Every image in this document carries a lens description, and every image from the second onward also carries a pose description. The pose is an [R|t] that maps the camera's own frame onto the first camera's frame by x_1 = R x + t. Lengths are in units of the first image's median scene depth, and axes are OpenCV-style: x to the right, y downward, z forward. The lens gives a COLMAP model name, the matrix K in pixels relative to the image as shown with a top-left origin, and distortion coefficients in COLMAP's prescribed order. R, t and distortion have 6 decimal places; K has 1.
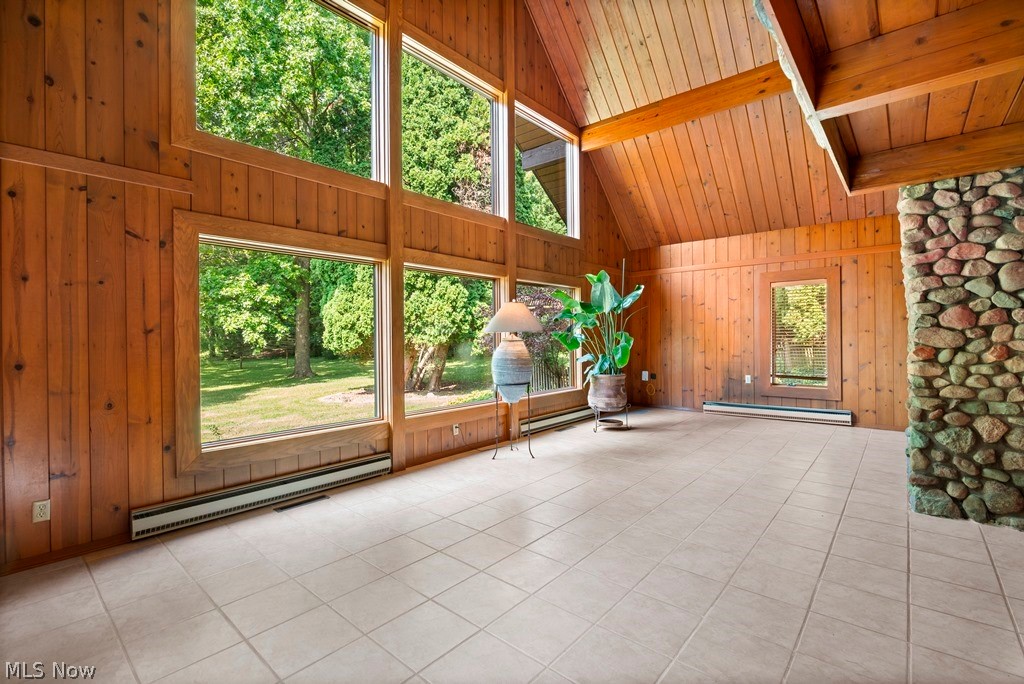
lens RADIAL K [[465.7, 0, 512.0], [0, 465.7, 342.0], [0, 0, 1]] dist [-0.011649, 0.000199]
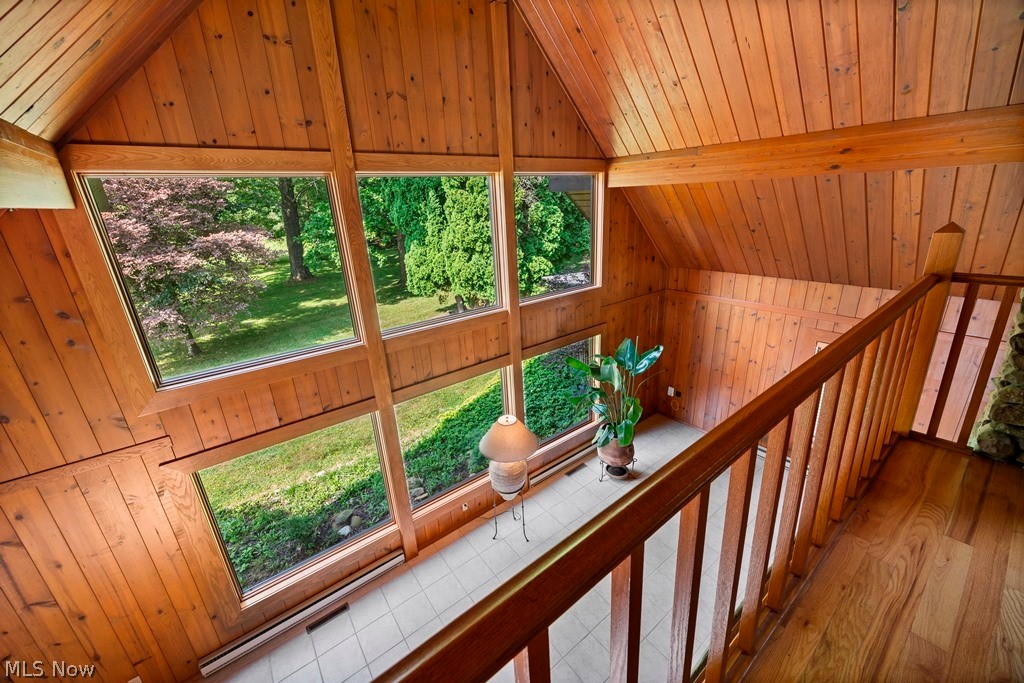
lens RADIAL K [[395.3, 0, 512.0], [0, 395.3, 341.5], [0, 0, 1]] dist [-0.000087, -0.000247]
pose [[0.976885, 0.035384, -0.210816, 0.147212], [0.037240, 0.942954, 0.330833, -0.407807], [0.210496, -0.331037, 0.919840, 0.181864]]
